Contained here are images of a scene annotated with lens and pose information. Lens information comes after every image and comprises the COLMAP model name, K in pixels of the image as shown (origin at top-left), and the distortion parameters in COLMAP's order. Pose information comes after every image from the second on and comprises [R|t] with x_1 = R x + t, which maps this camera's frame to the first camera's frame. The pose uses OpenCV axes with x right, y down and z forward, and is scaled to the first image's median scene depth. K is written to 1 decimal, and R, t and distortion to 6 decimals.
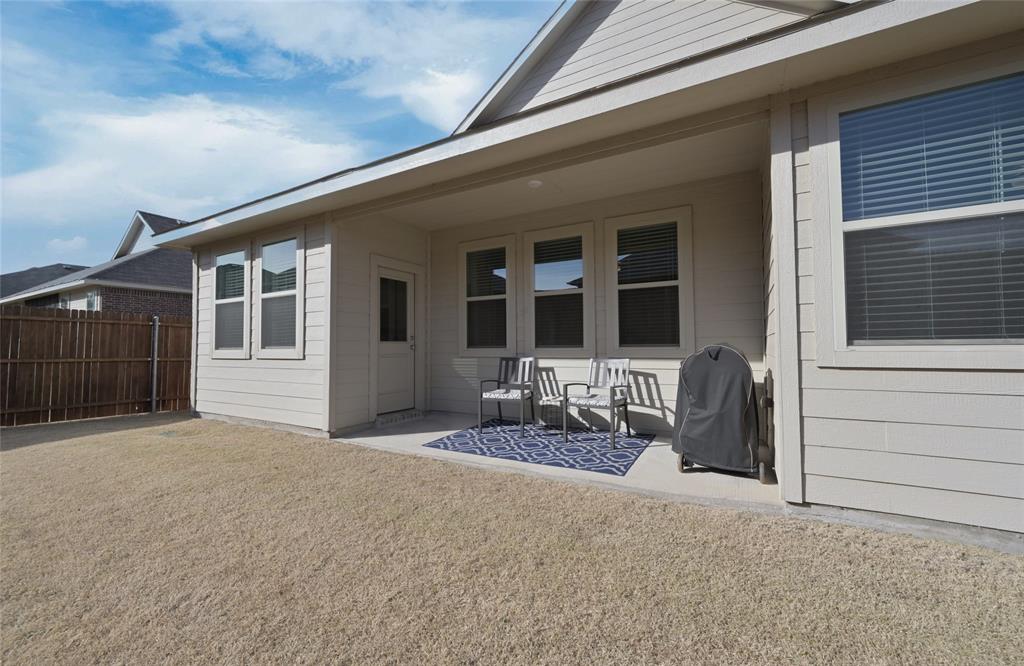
lens RADIAL K [[412.8, 0, 512.0], [0, 412.8, 333.0], [0, 0, 1]] dist [0.001246, 0.000438]
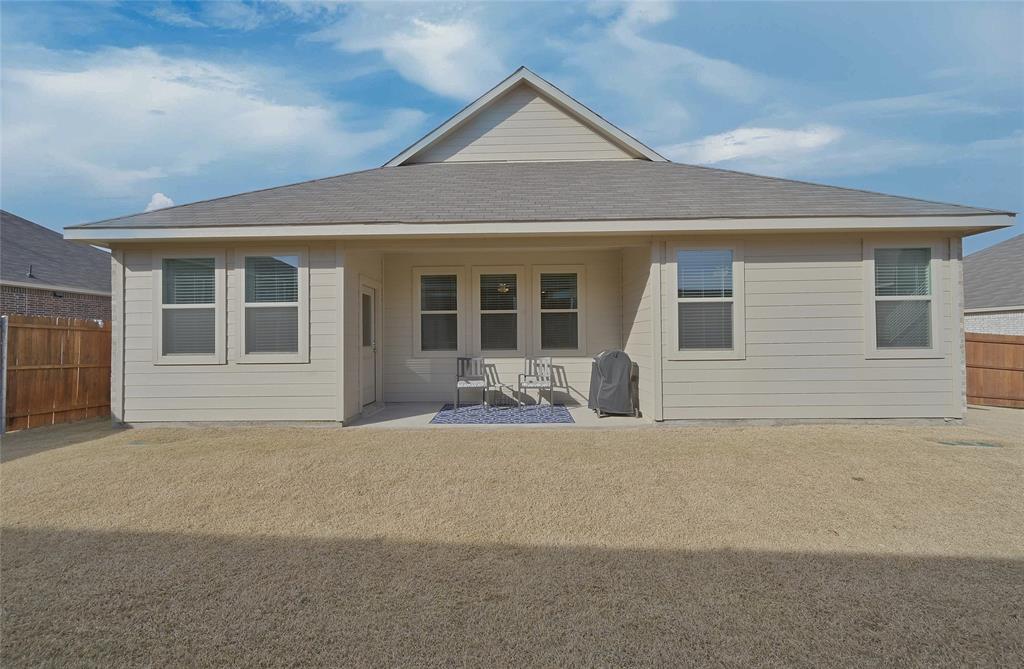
lens RADIAL K [[412.8, 0, 512.0], [0, 412.8, 334.5], [0, 0, 1]] dist [0.001246, 0.000438]
pose [[0.874070, 0.006739, 0.485754, -0.571008], [-0.013750, 0.999846, 0.010870, -0.036881], [-0.485606, -0.016181, 0.874028, -0.291421]]
